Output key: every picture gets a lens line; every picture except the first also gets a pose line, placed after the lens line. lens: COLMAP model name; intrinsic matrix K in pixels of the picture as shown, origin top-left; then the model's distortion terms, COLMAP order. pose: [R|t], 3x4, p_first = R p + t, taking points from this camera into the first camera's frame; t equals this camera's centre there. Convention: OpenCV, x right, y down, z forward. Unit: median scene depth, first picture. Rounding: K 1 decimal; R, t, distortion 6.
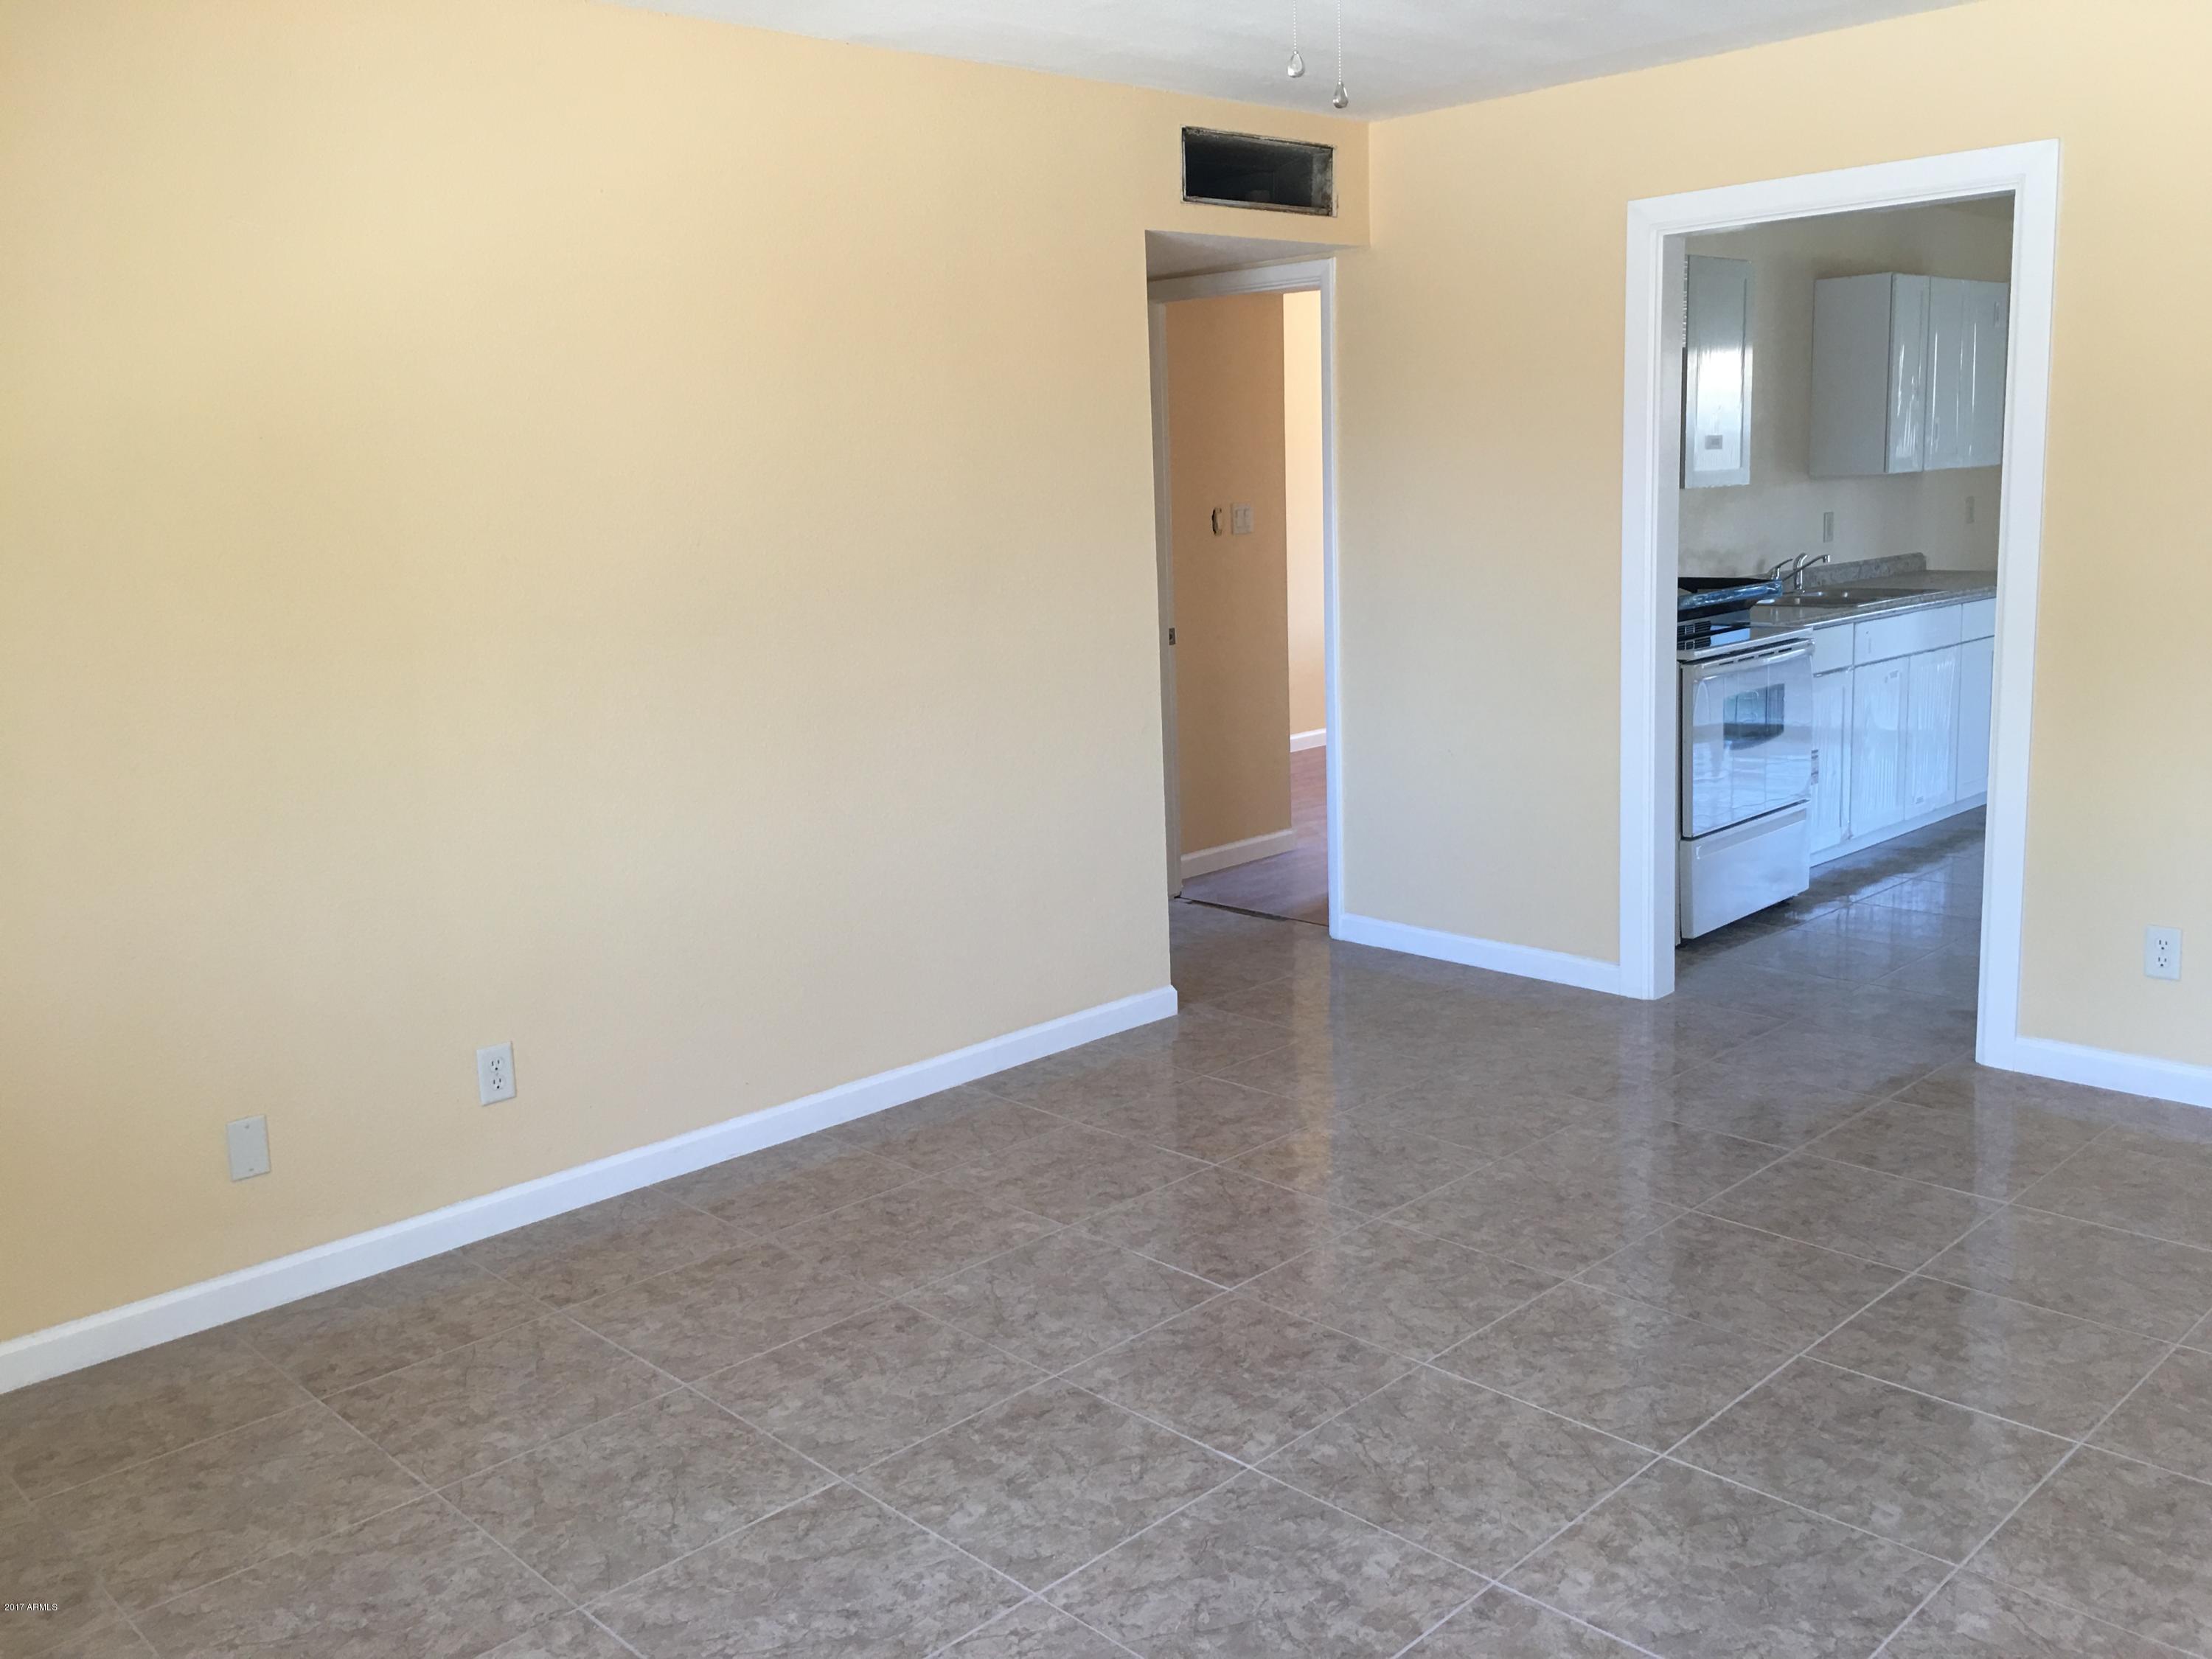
lens RADIAL K [[1886.9, 0, 1113.9], [0, 1886.9, 816.5], [0, 0, 1]] dist [0.081882, -0.122684]
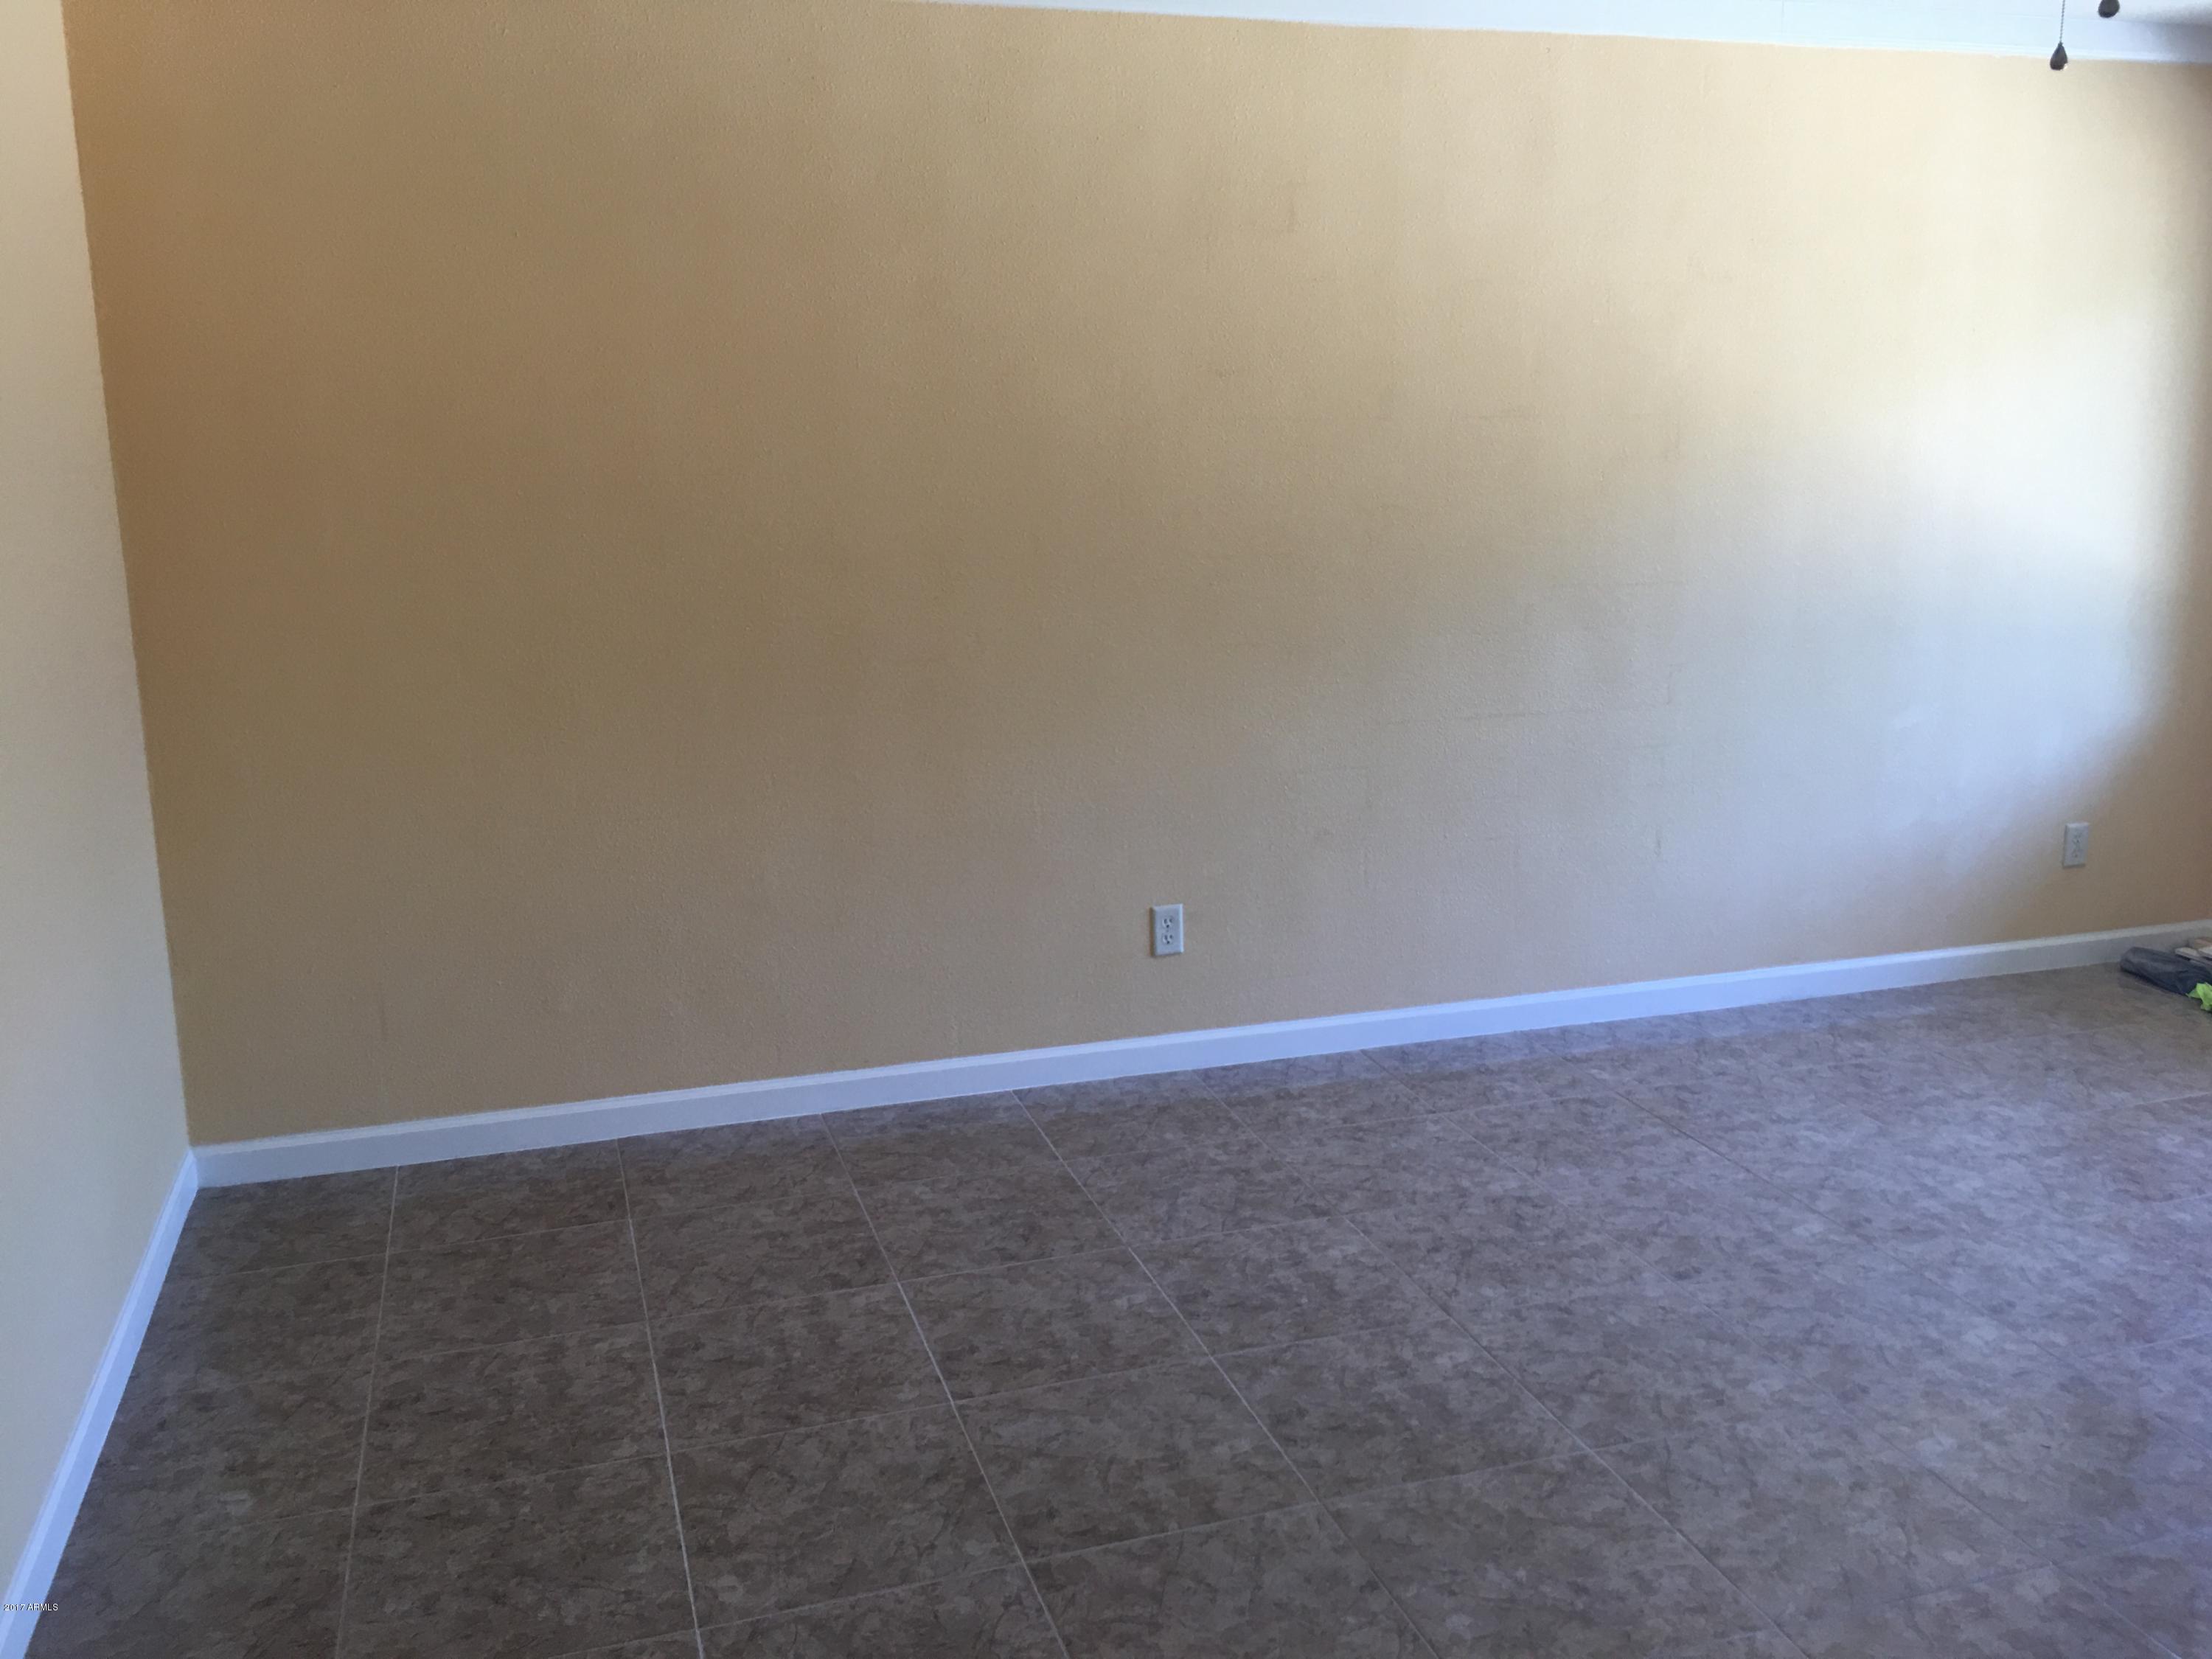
lens RADIAL K [[1886.9, 0, 1117.4], [0, 1886.9, 817.1], [0, 0, 1]] dist [0.081882, -0.122684]
pose [[-0.894341, -0.048475, 0.444753, 0.060532], [0.124491, 0.927885, 0.351469, -0.253516], [-0.429717, 0.369701, -0.823811, 1.308559]]
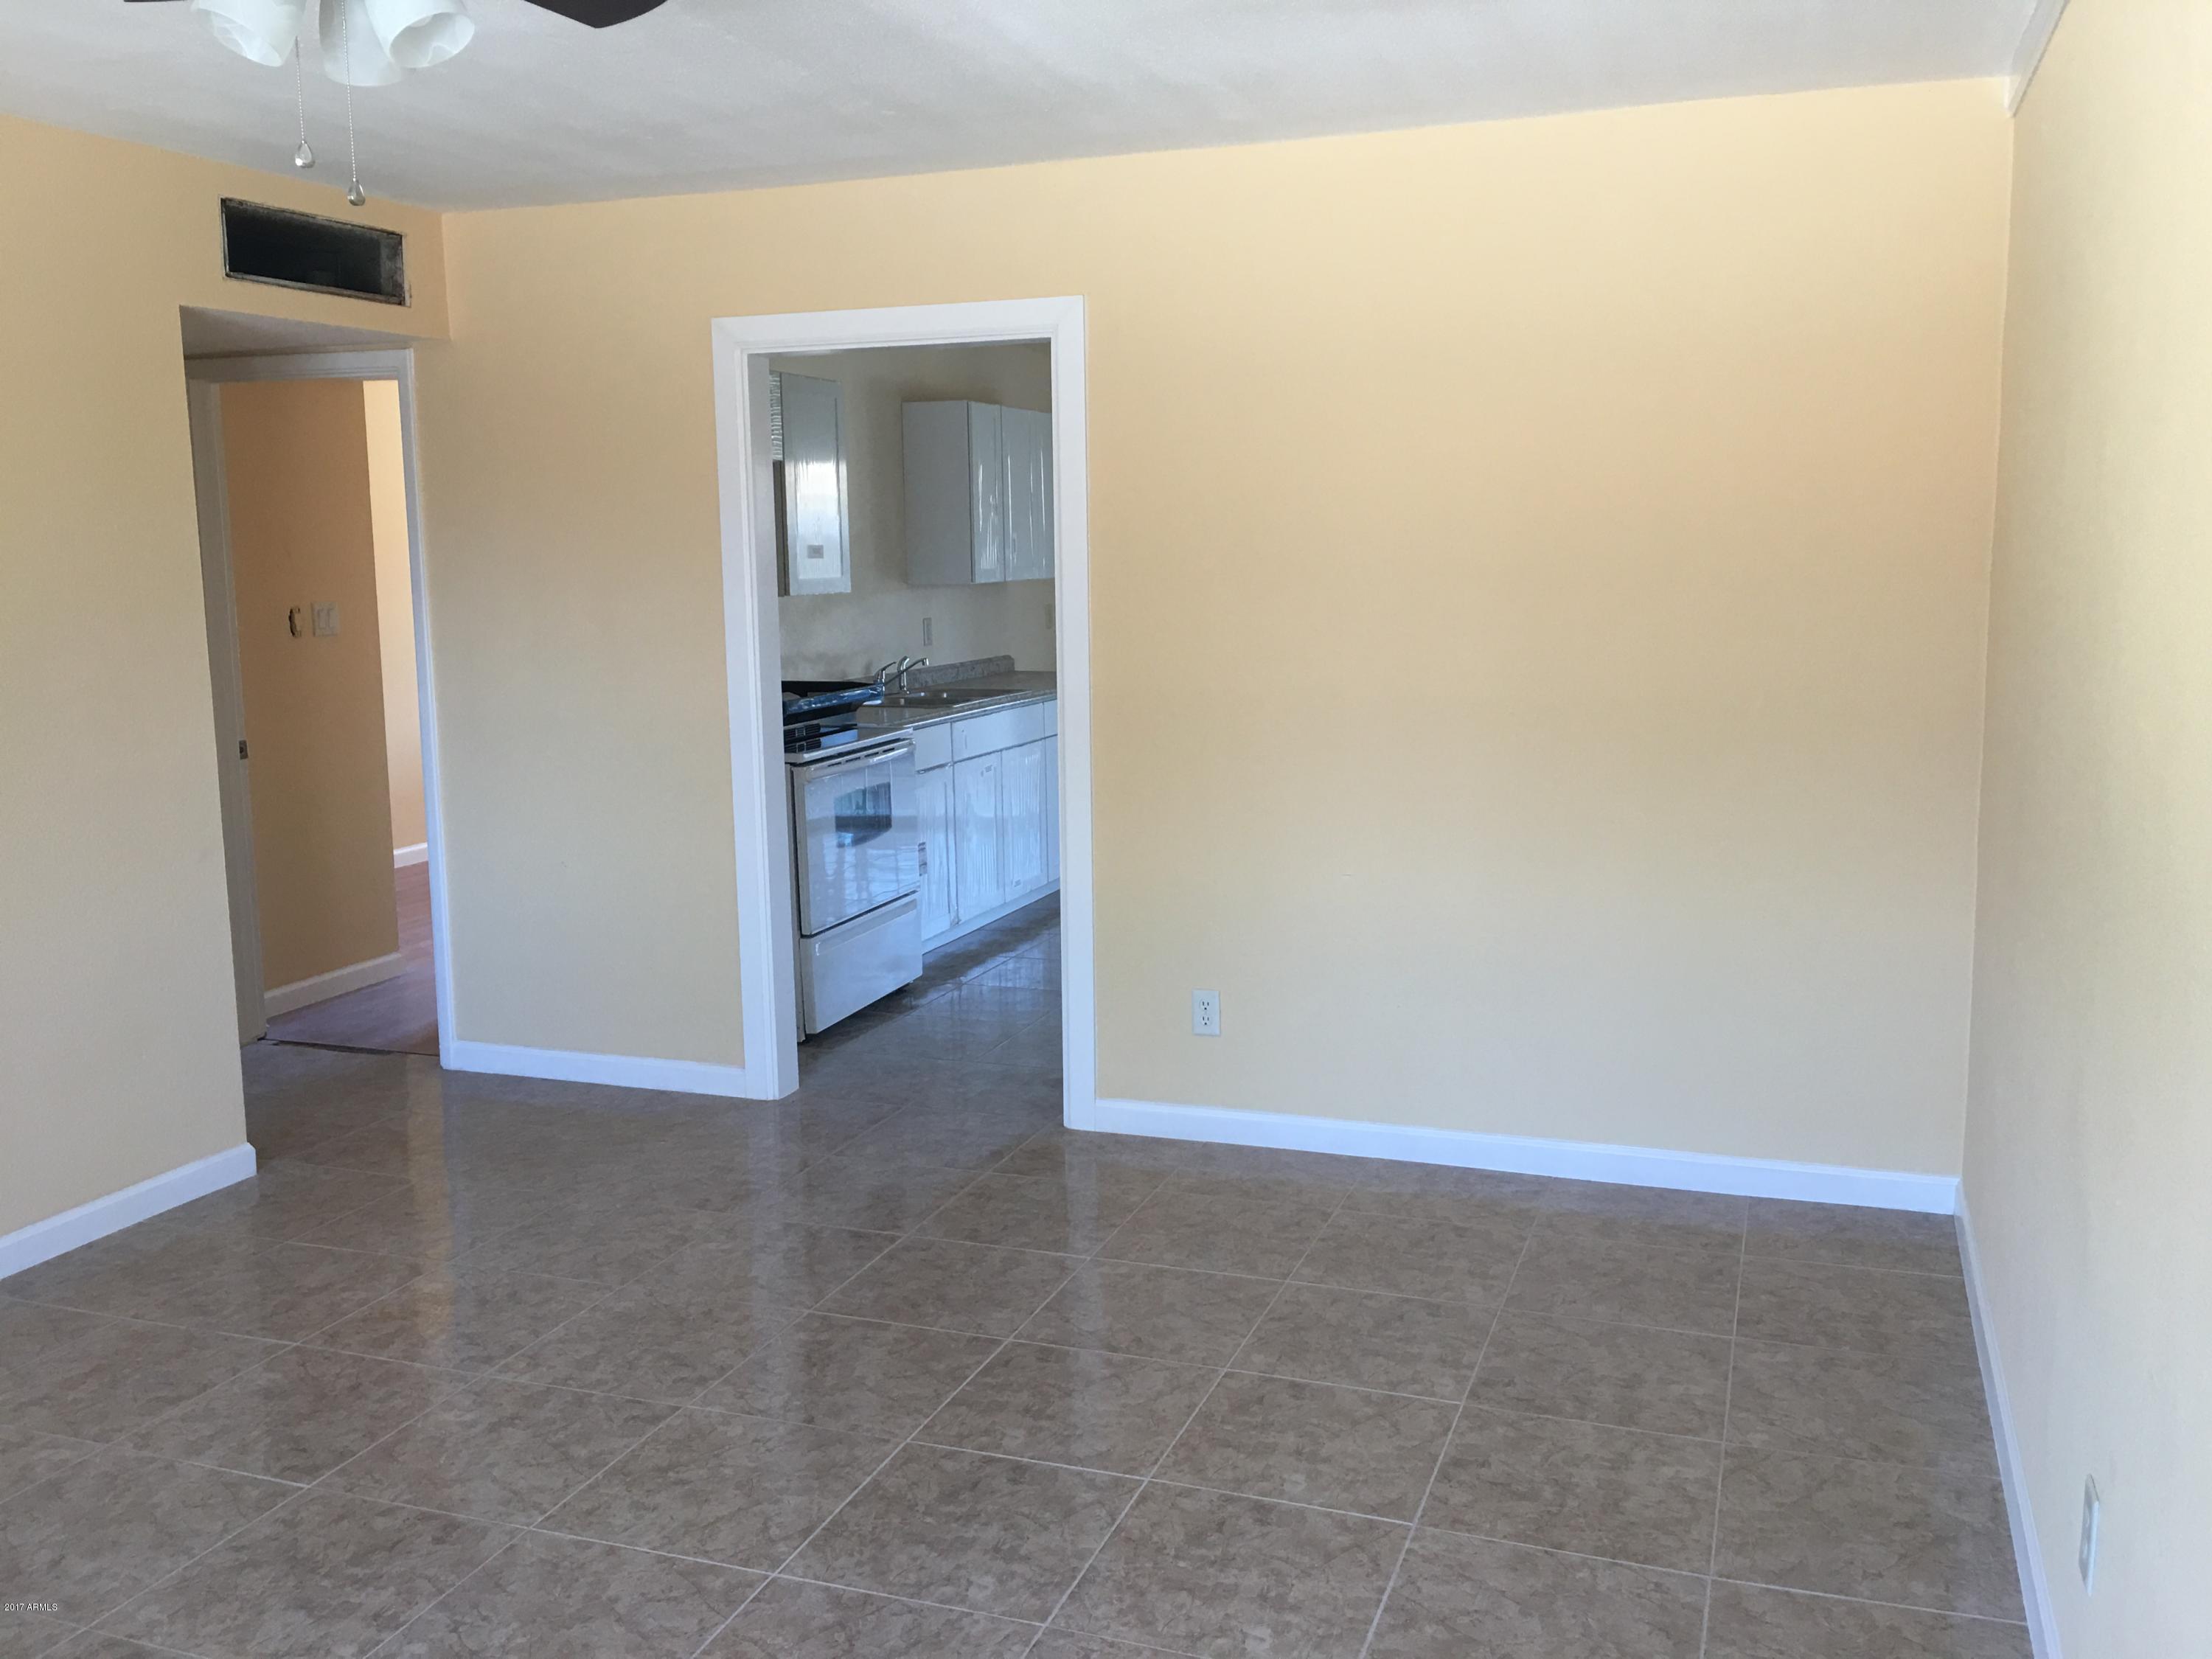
lens RADIAL K [[1886.9, 0, 1125.0], [0, 1886.9, 816.2], [0, 0, 1]] dist [0.081882, -0.122684]
pose [[0.901759, -0.040693, 0.430319, 0.029566], [0.061678, 0.997485, -0.034923, -0.009754], [-0.427815, 0.058033, 0.902001, 0.001446]]
